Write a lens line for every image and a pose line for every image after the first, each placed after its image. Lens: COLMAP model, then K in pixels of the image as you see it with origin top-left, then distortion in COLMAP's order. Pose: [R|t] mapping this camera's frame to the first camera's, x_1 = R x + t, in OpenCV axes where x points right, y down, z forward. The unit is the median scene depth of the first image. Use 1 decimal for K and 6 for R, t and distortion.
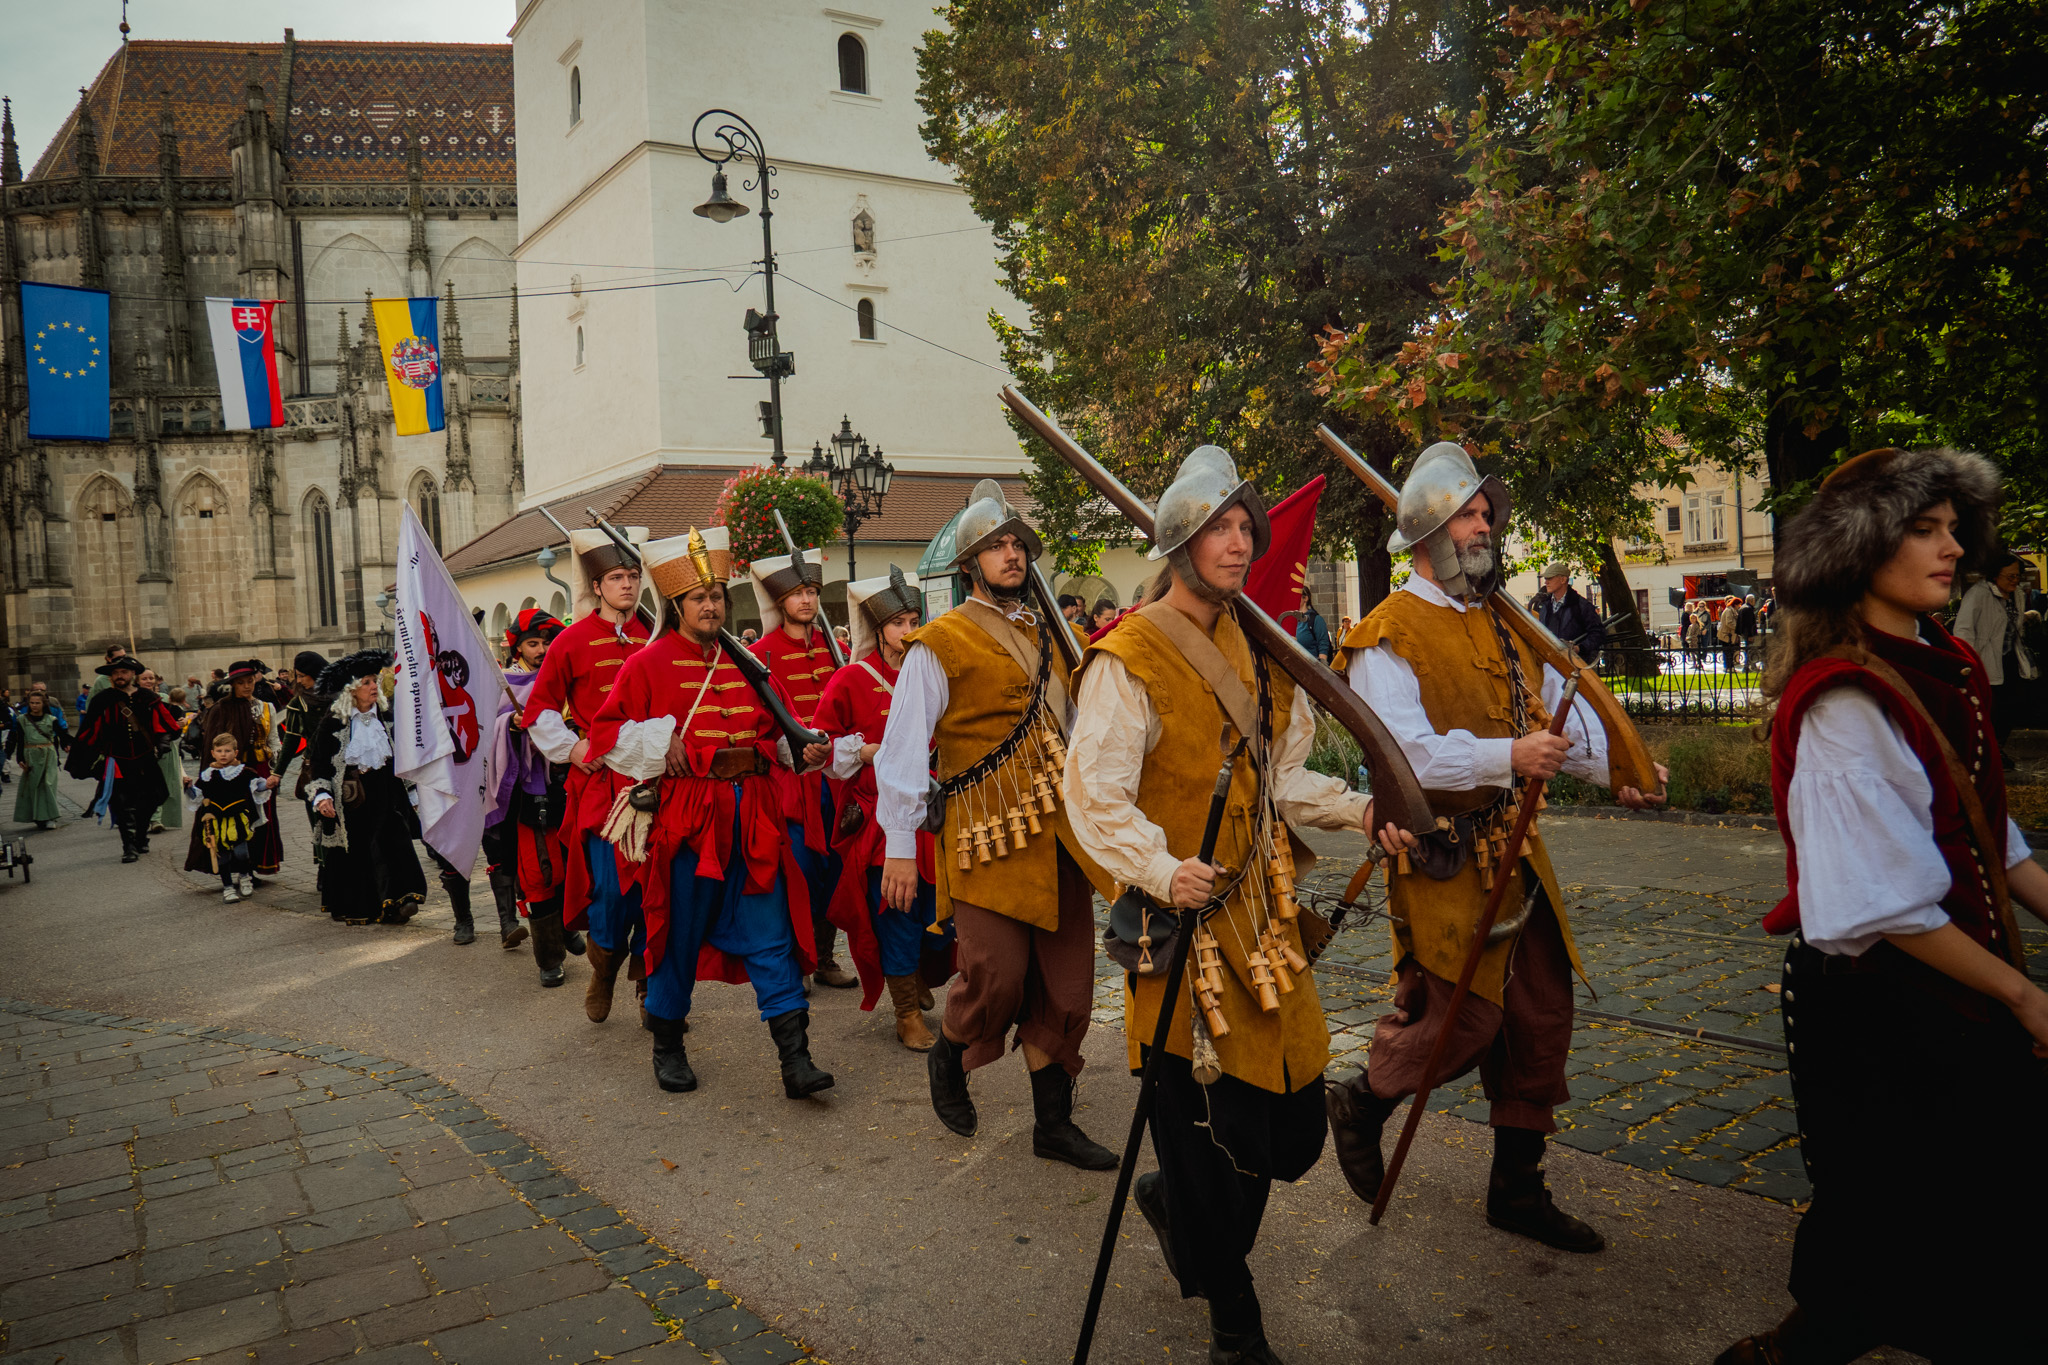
lens RADIAL K [[1603.3, 0, 1031.3], [0, 1603.3, 696.1], [0, 0, 1]] dist [-0.035800, 0.014903]
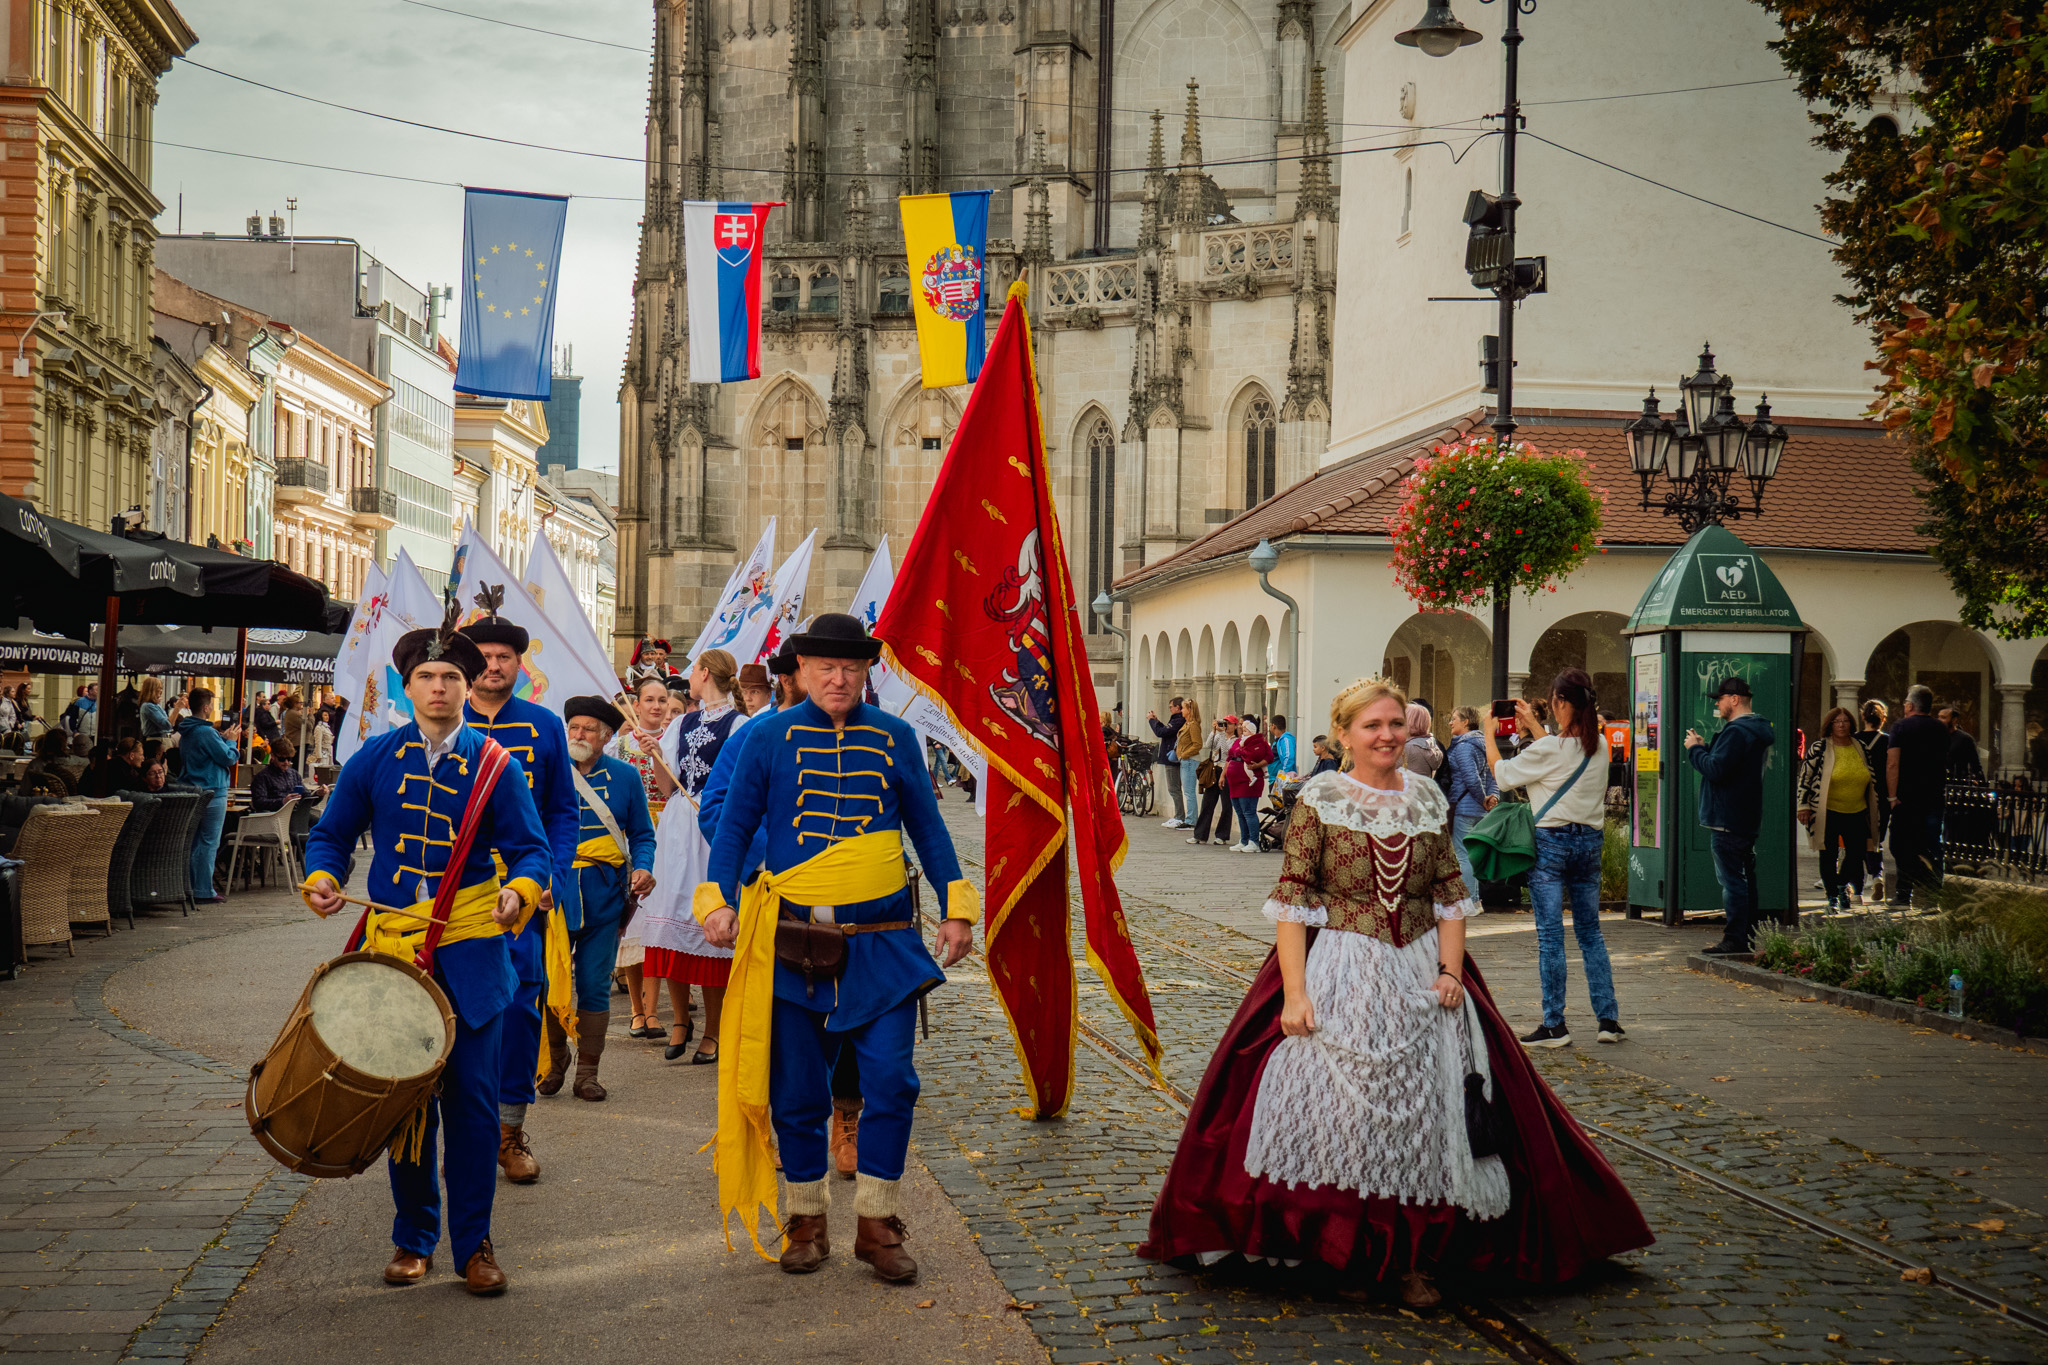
lens RADIAL K [[3110.7, 0, 1023.8], [0, 3110.7, 674.8], [0, 0, 1]] dist [0.069425, 0.000000]
pose [[0.882799, 0.062691, -0.465549, 0.151527], [-0.080690, 0.996562, -0.018812, -0.007991], [0.462769, 0.054172, 0.884822, -0.098879]]
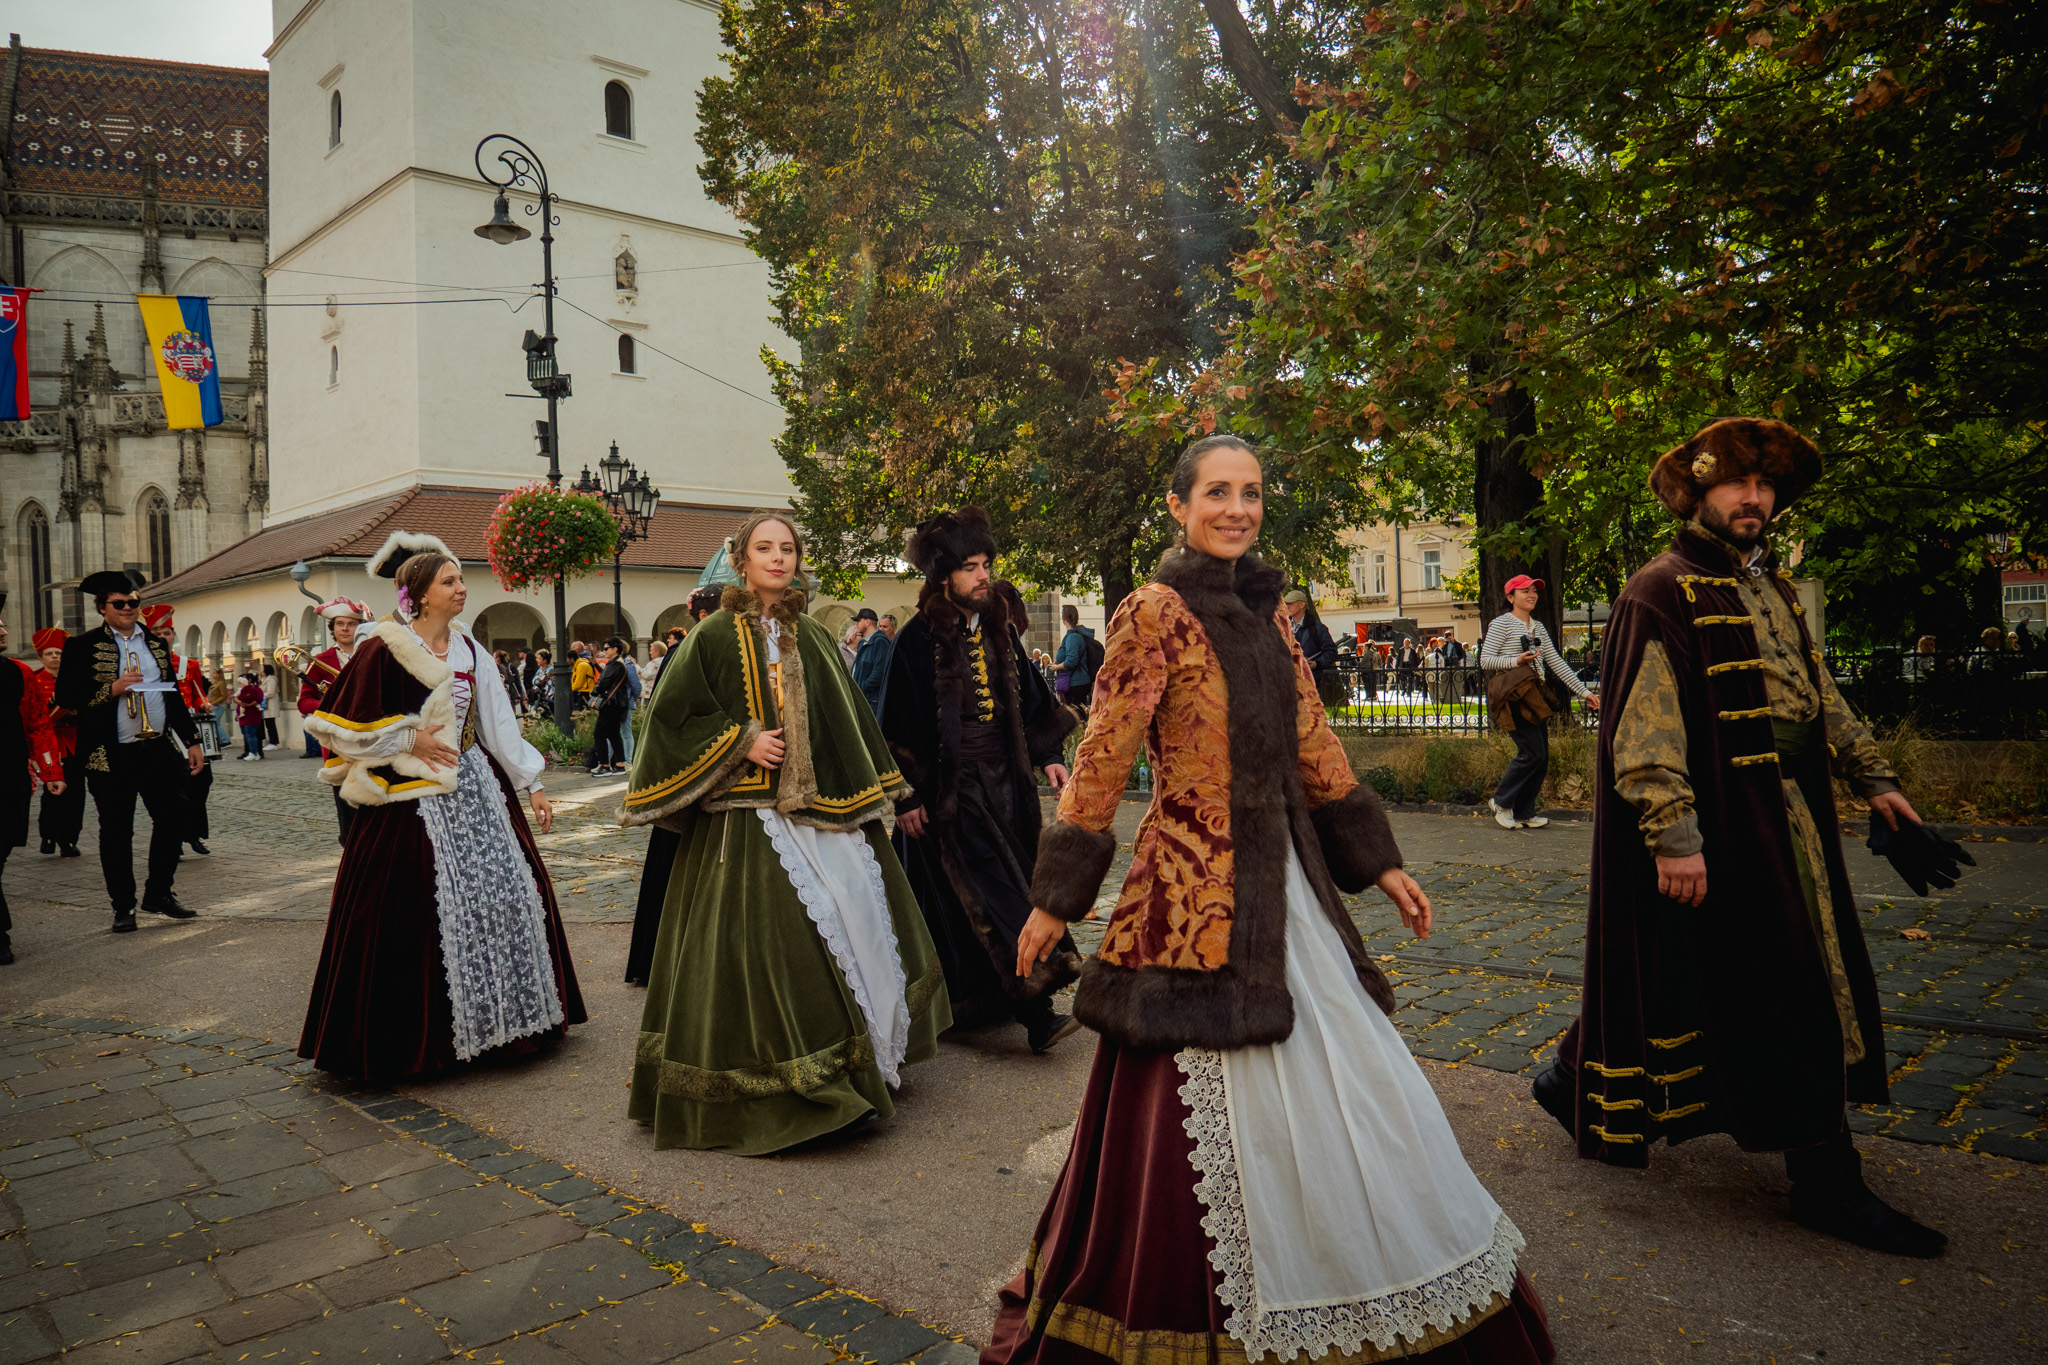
lens RADIAL K [[1487.2, 0, 1037.7], [0, 1487.2, 704.3], [0, 0, 1]] dist [-0.045351, 0.015462]
pose [[0.982154, 0.013942, 0.187562, -0.017622], [-0.010799, 0.999784, -0.017767, 0.006702], [-0.187769, 0.015424, 0.982092, 0.007932]]
